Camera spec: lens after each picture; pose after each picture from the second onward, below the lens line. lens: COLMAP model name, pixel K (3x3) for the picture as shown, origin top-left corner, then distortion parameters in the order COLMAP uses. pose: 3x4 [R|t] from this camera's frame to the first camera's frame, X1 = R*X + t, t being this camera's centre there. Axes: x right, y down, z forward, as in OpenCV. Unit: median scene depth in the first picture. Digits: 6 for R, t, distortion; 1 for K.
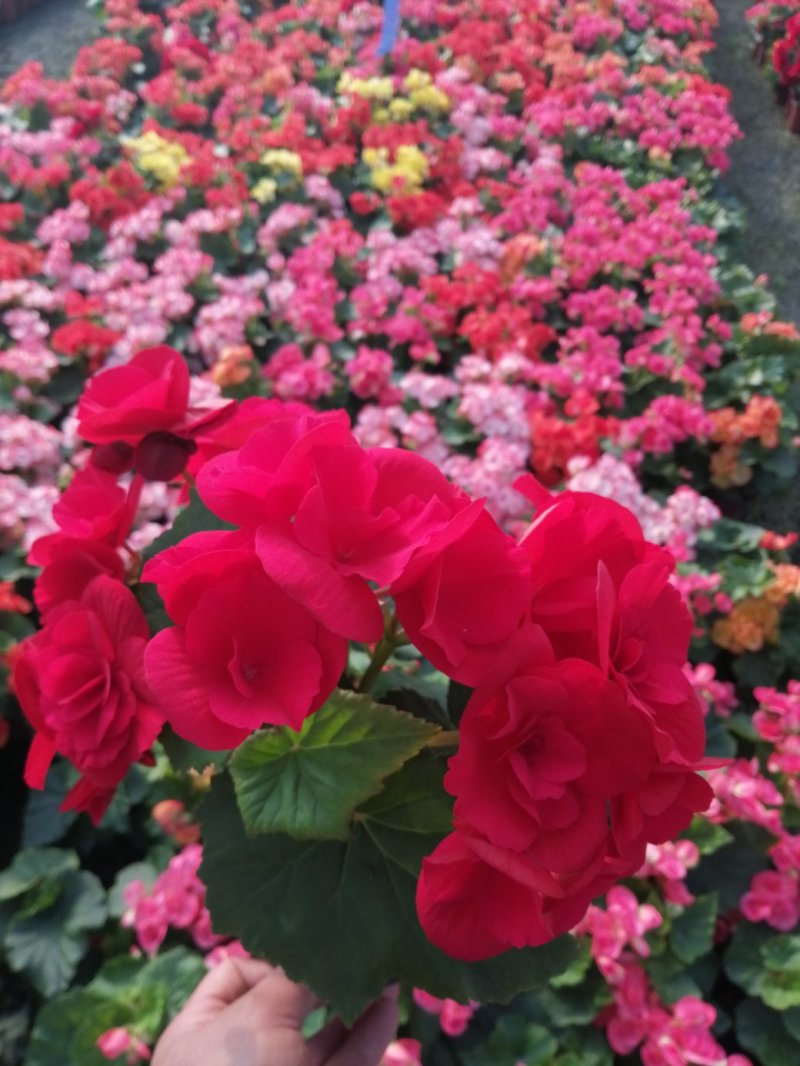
lens RADIAL K [[894.7, 0, 397.7], [0, 894.7, 554.5], [0, 0, 1]] dist [0.030761, -0.049398]
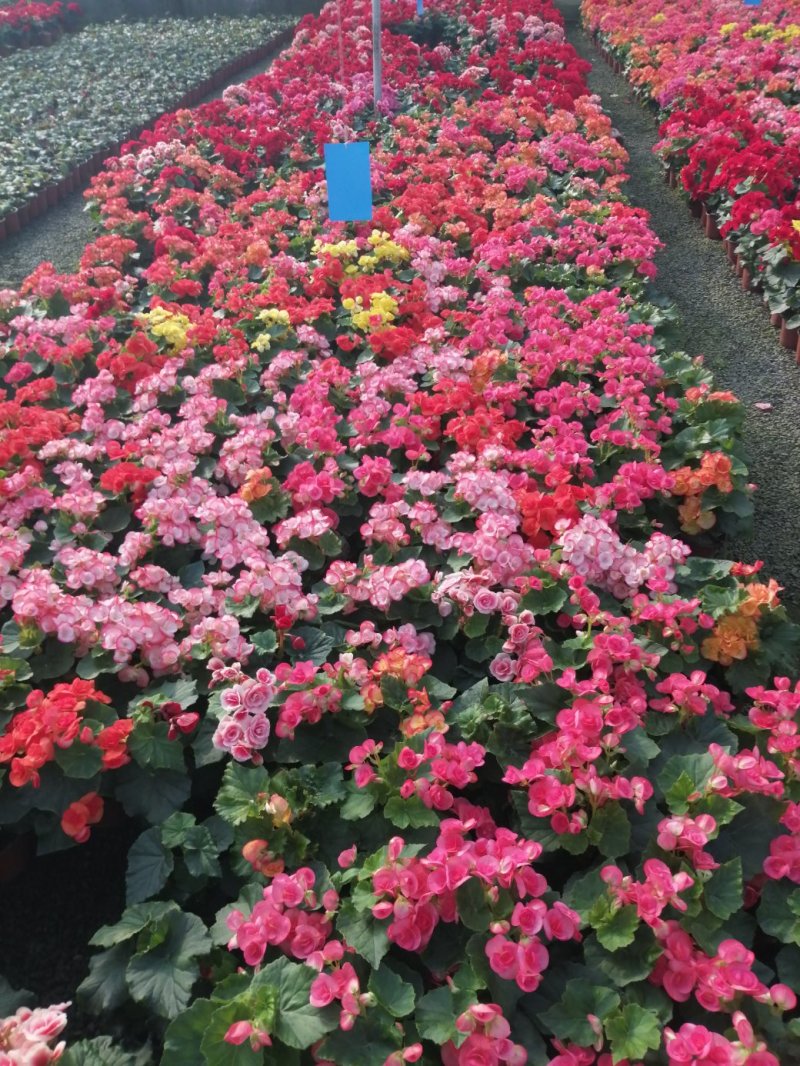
lens RADIAL K [[899.5, 0, 400.0], [0, 899.5, 533.0], [0, 0, 1]] dist [0.088493, -0.013816]
pose [[0.991826, -0.126809, 0.014137, -0.021222], [0.127366, 0.977335, -0.169099, 0.065403], [0.007627, 0.169517, 0.985498, -0.126578]]
